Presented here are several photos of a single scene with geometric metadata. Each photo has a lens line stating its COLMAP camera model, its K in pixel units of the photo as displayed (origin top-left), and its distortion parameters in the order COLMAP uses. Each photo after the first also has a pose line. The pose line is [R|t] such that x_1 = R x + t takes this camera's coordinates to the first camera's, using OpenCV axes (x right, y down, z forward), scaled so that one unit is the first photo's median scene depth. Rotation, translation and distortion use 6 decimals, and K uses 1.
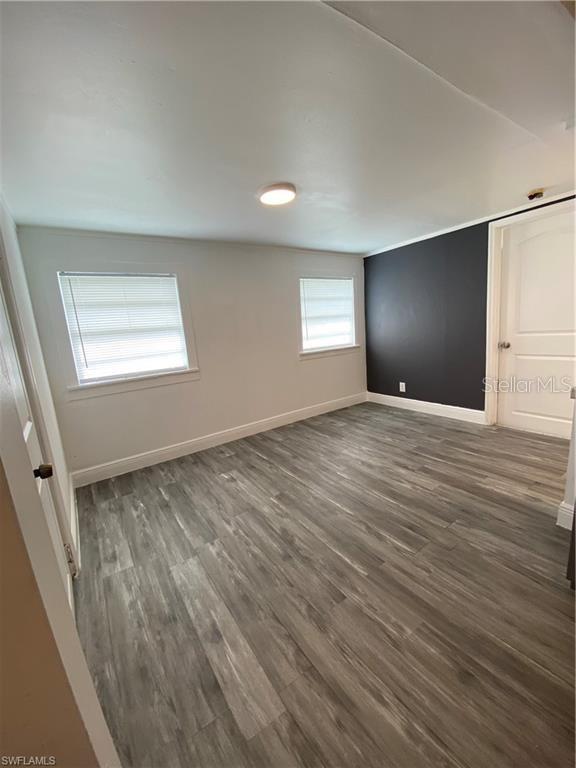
lens RADIAL K [[308.8, 0, 288.0], [0, 308.8, 381.1], [0, 0, 1]] dist [0.009899, -0.017508]
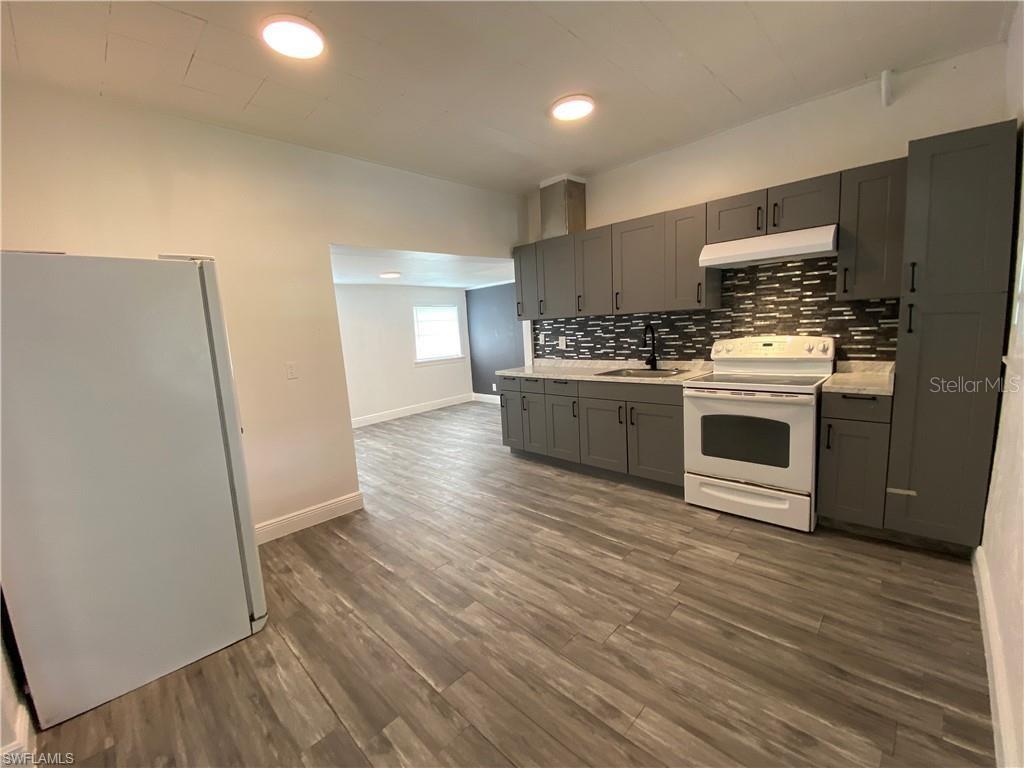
lens RADIAL K [[411.8, 0, 509.2], [0, 411.8, 383.8], [0, 0, 1]] dist [0.009899, -0.017508]
pose [[0.981248, -0.007991, 0.192582, 0.149638], [0.017861, 0.998611, -0.049569, 0.153315], [-0.191918, 0.052079, 0.980028, -1.243615]]
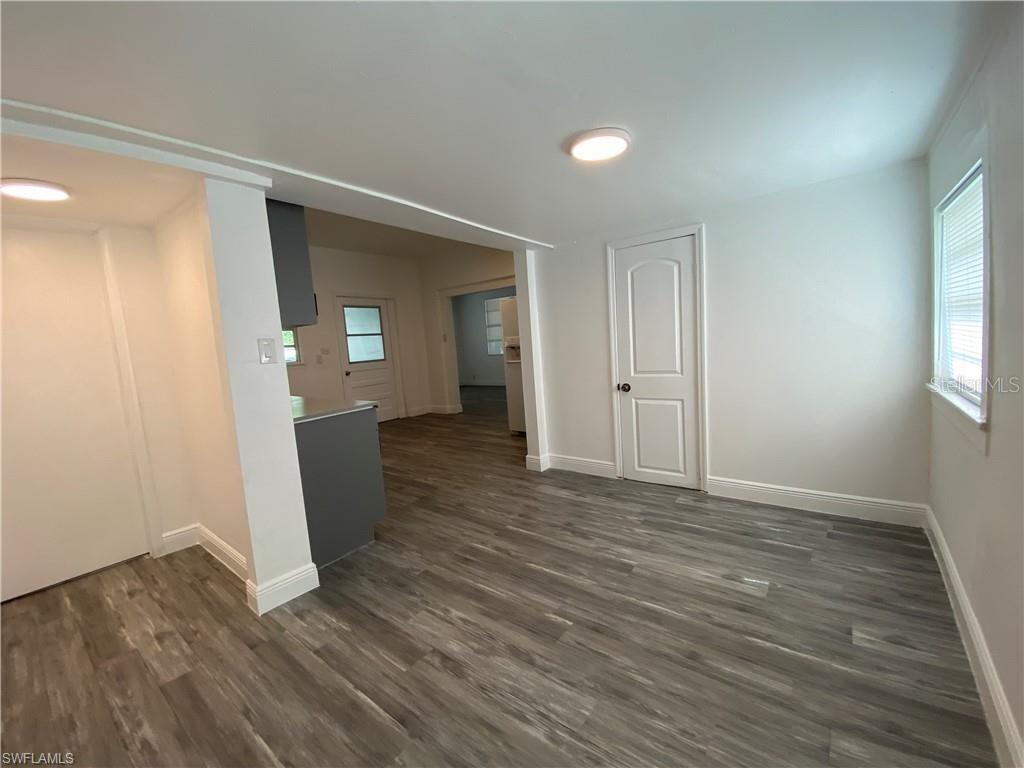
lens RADIAL K [[411.8, 0, 509.2], [0, 411.8, 383.8], [0, 0, 1]] dist [0.009899, -0.017508]
pose [[-0.942204, 0.178664, -0.283426, 0.404316], [0.089257, 0.949232, 0.301649, -0.333464], [0.322931, 0.258917, -0.910317, 1.561260]]
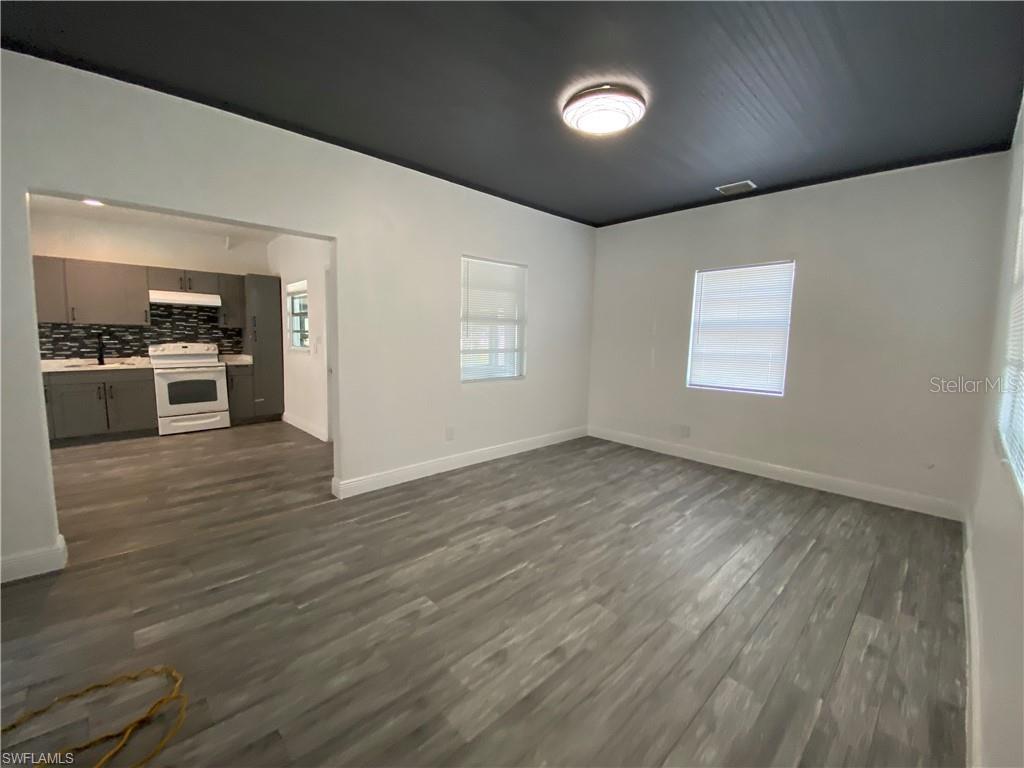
lens RADIAL K [[411.8, 0, 509.2], [0, 411.8, 383.8], [0, 0, 1]] dist [0.009899, -0.017508]
pose [[-0.160785, -0.032271, 0.986462, -1.539482], [0.170800, 0.983476, 0.060012, 0.378930], [-0.972099, 0.178137, -0.152616, -1.614472]]
